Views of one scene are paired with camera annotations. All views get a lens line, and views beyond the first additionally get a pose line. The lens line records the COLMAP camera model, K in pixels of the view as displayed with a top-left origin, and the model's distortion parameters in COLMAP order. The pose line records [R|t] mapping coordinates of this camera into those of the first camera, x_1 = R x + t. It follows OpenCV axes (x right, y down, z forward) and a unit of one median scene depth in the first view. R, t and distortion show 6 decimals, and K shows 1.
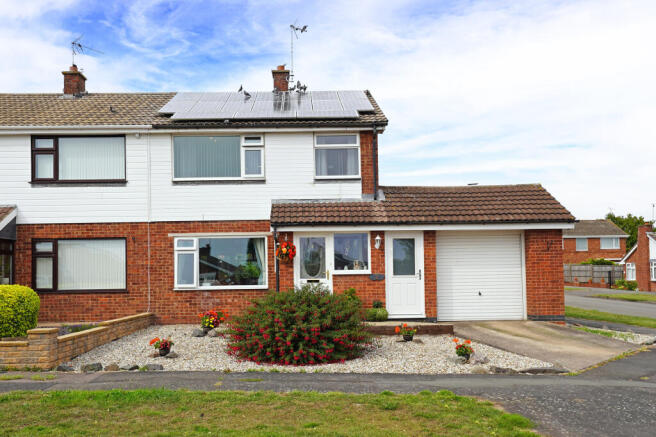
lens RADIAL K [[442.0, 0, 328.2], [0, 442.0, 215.6], [0, 0, 1]] dist [0.010160, 0.006124]
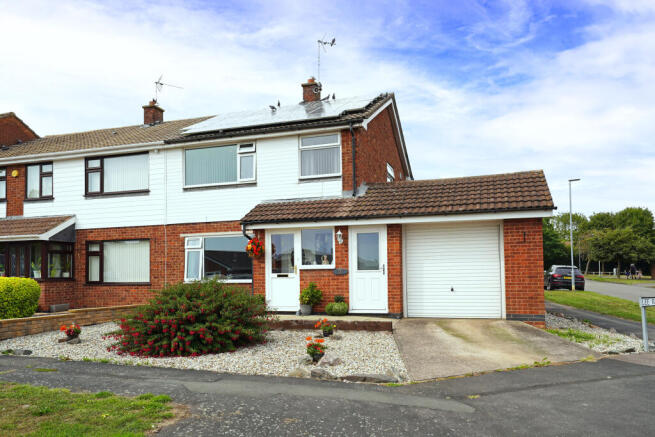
lens RADIAL K [[392.8, 0, 326.6], [0, 392.8, 222.4], [0, 0, 1]] dist [0.015554, -0.001920]
pose [[0.965883, -0.031977, -0.256998, 0.271798], [0.033974, 0.999417, 0.003335, 0.019536], [0.256741, -0.011953, 0.966406, 0.111424]]
